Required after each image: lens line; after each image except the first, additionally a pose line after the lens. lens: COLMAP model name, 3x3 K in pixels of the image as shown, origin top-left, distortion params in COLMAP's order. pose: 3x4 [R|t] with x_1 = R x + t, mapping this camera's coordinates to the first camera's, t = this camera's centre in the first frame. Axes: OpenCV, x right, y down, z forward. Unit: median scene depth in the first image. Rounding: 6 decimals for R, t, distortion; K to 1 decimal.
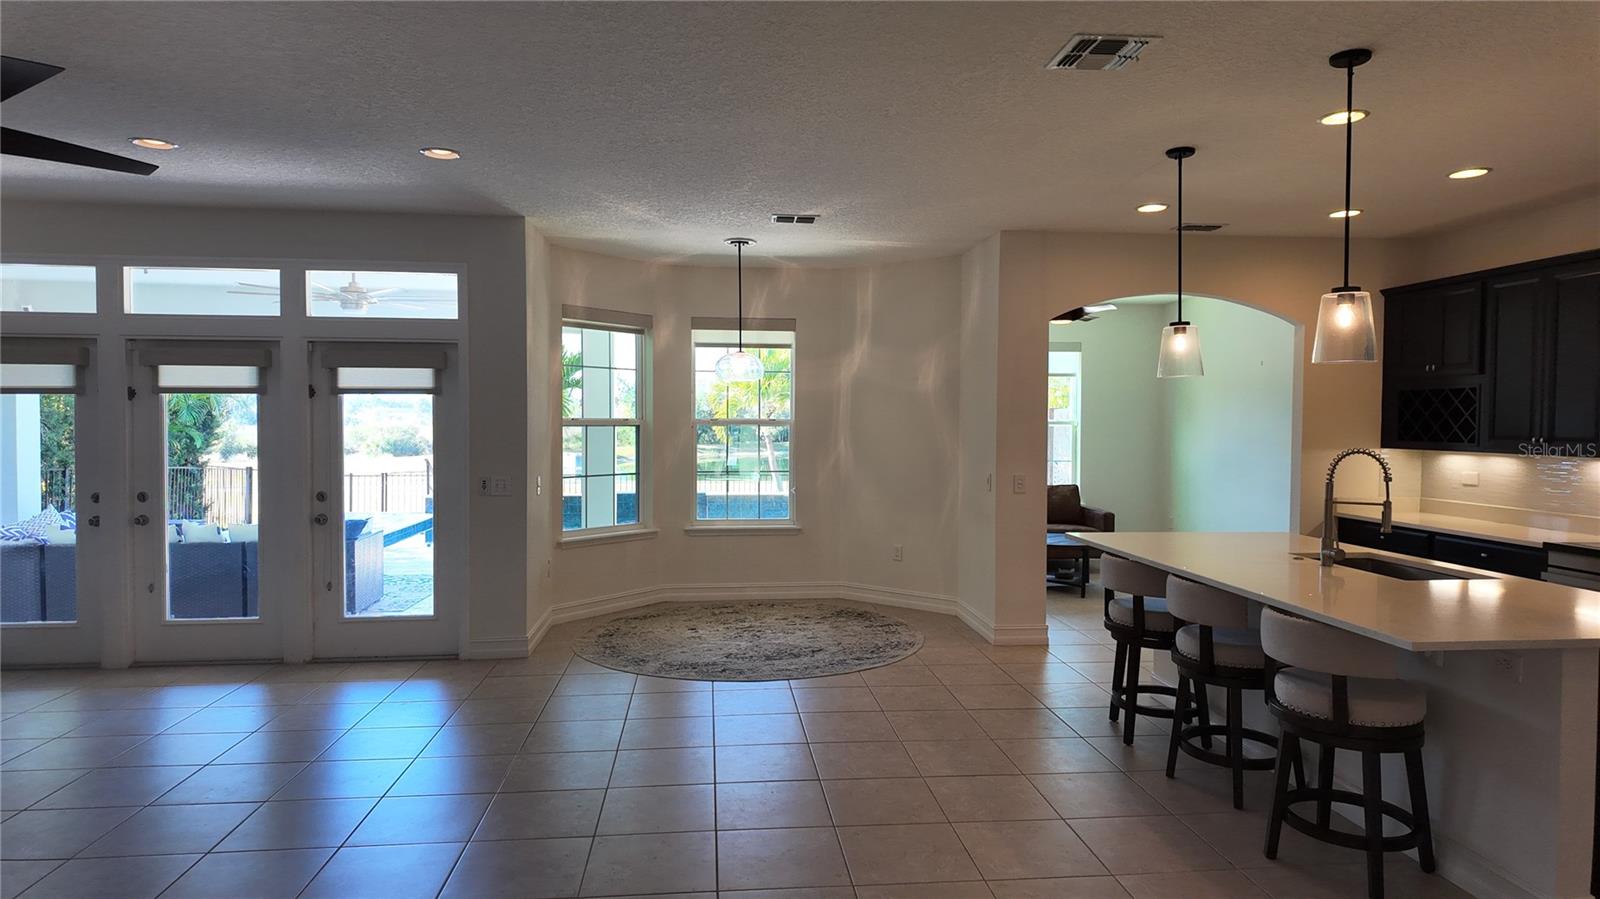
lens RADIAL K [[938.8, 0, 800.0], [0, 938.8, 449.5], [0, 0, 1]] dist [0.075095, -0.000044]
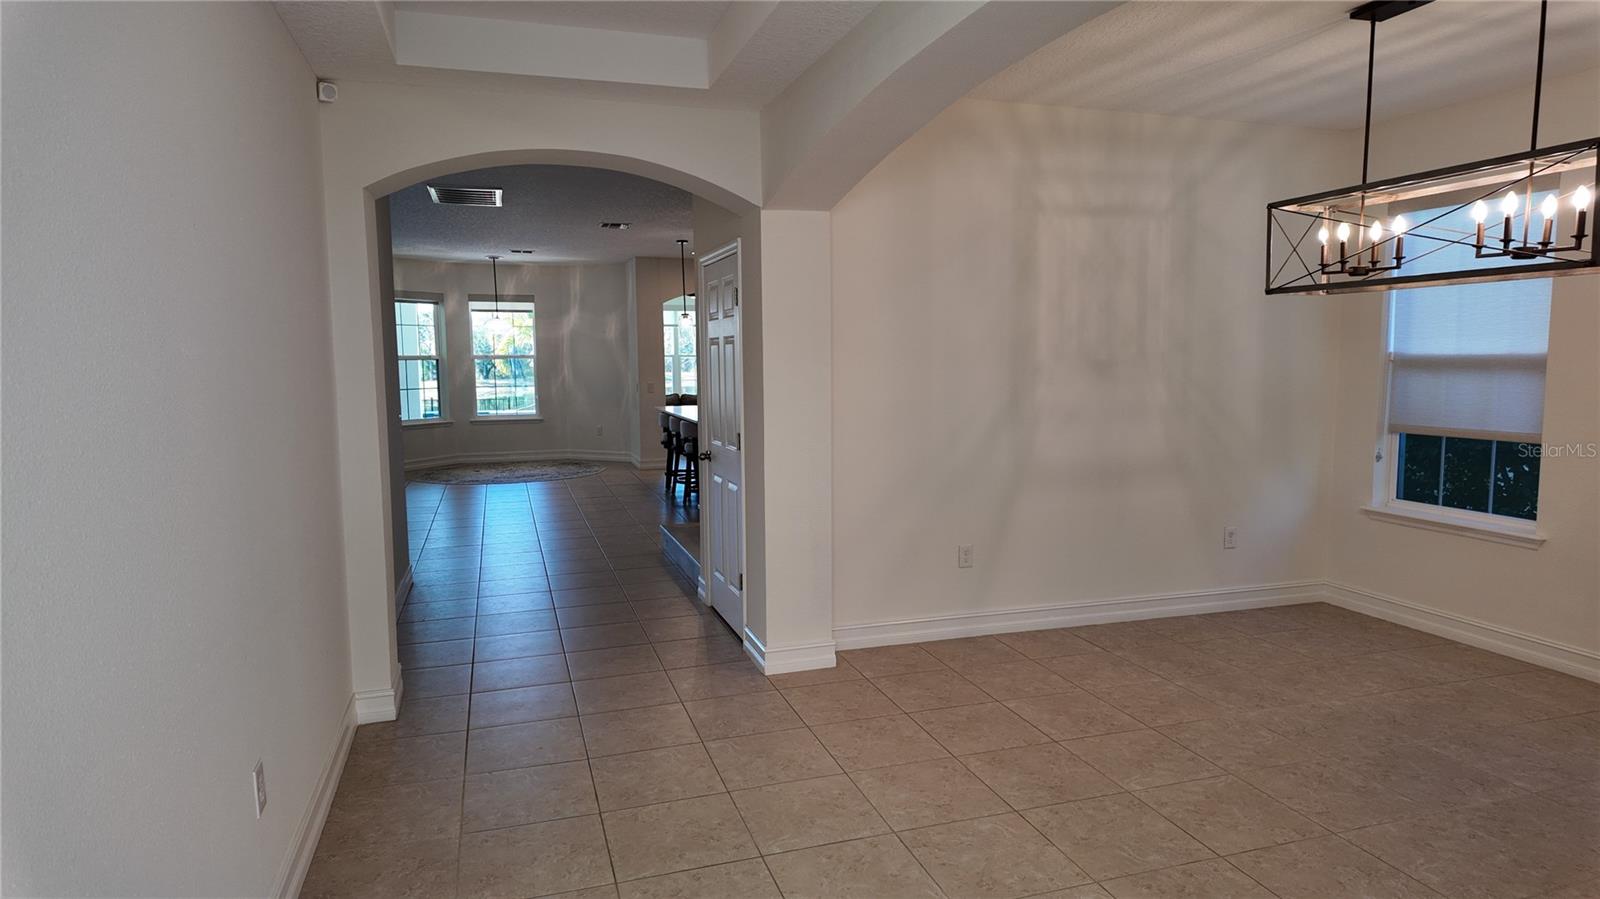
lens RADIAL K [[938.8, 0, 800.0], [0, 938.8, 449.5], [0, 0, 1]] dist [0.075095, -0.000044]
pose [[0.977655, -0.033204, 0.207575, 0.103658], [0.018830, 0.997310, 0.070845, 0.027097], [-0.209369, -0.065353, 0.975650, -0.801711]]
